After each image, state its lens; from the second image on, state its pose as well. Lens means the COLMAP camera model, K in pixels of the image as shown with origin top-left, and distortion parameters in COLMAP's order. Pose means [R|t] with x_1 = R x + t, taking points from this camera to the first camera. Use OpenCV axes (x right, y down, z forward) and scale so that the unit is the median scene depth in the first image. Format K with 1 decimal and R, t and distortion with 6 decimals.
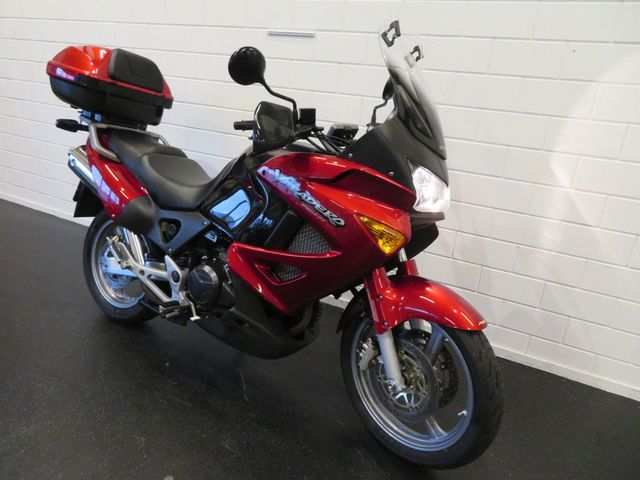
lens RADIAL K [[454.4, 0, 320.0], [0, 454.4, 240.0], [0, 0, 1]] dist [-0.003176, -0.004524]
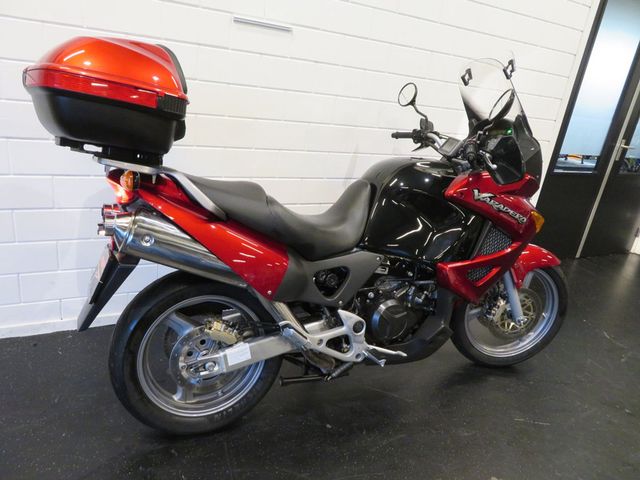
lens RADIAL K [[454.4, 0, 320.0], [0, 454.4, 240.0], [0, 0, 1]] dist [-0.003176, -0.004524]
pose [[0.571324, -0.294850, 0.765932, -1.050687], [0.195434, 0.955270, 0.221959, -0.312101], [-0.797116, 0.022879, 0.603392, 0.541070]]
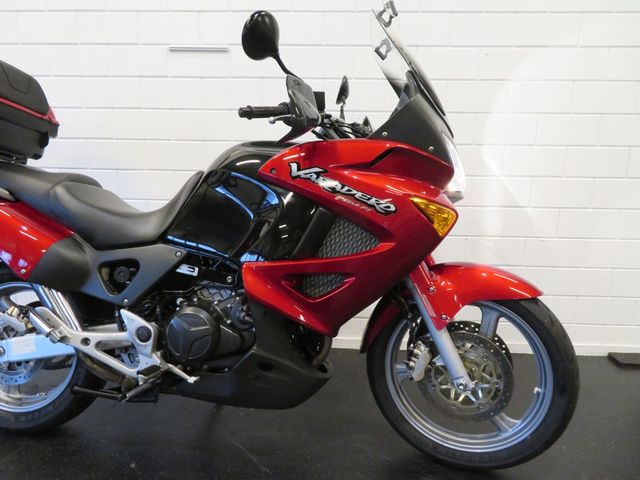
lens RADIAL K [[454.4, 0, 320.0], [0, 454.4, 240.0], [0, 0, 1]] dist [-0.003176, -0.004524]
pose [[0.906094, -0.145127, 0.397407, -0.345901], [0.198158, 0.975500, -0.095565, 0.062117], [-0.373801, 0.165340, 0.912653, 0.208644]]
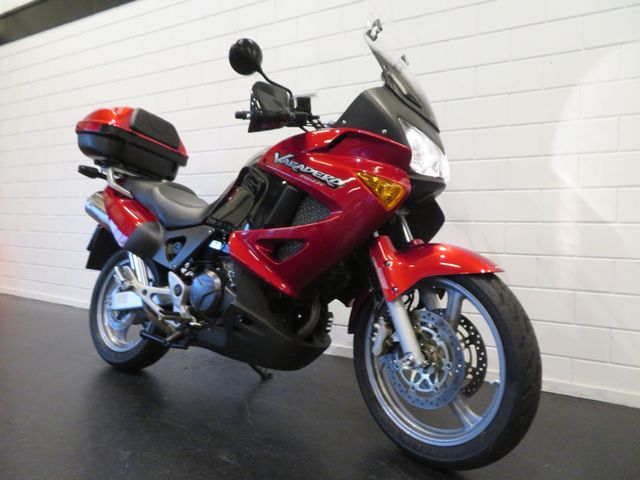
lens RADIAL K [[454.4, 0, 320.0], [0, 454.4, 240.0], [0, 0, 1]] dist [-0.003176, -0.004524]
pose [[0.997186, -0.062280, -0.041721, 0.030791], [0.046091, 0.948315, -0.313965, 0.311600], [0.059118, 0.311158, 0.948517, 0.074594]]
